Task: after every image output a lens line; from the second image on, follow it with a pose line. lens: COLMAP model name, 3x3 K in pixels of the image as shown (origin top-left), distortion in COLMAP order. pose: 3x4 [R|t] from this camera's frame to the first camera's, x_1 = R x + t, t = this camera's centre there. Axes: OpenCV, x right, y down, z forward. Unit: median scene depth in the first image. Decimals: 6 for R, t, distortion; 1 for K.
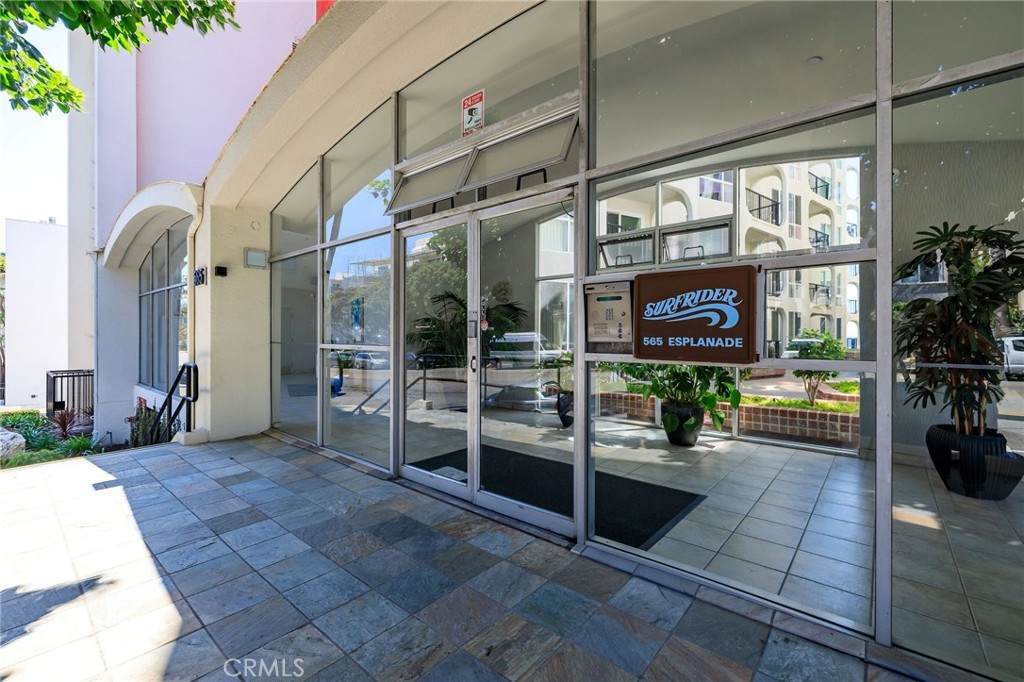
lens RADIAL K [[440.4, 0, 510.8], [0, 440.4, 338.2], [0, 0, 1]] dist [-0.000040, 0.000024]
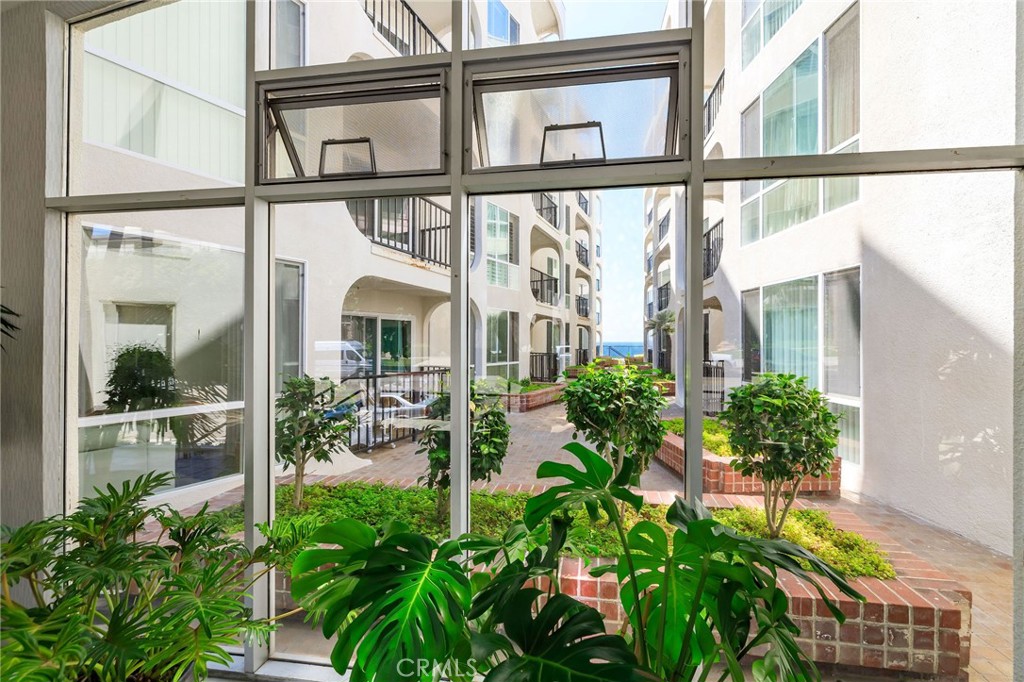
lens RADIAL K [[440.4, 0, 513.6], [0, 440.4, 337.9], [0, 0, 1]] dist [-0.000040, 0.000024]
pose [[0.855146, -0.002692, 0.518380, 0.230644], [0.004065, 0.999991, -0.001512, -0.059067], [-0.518371, 0.003400, 0.855149, 0.798907]]
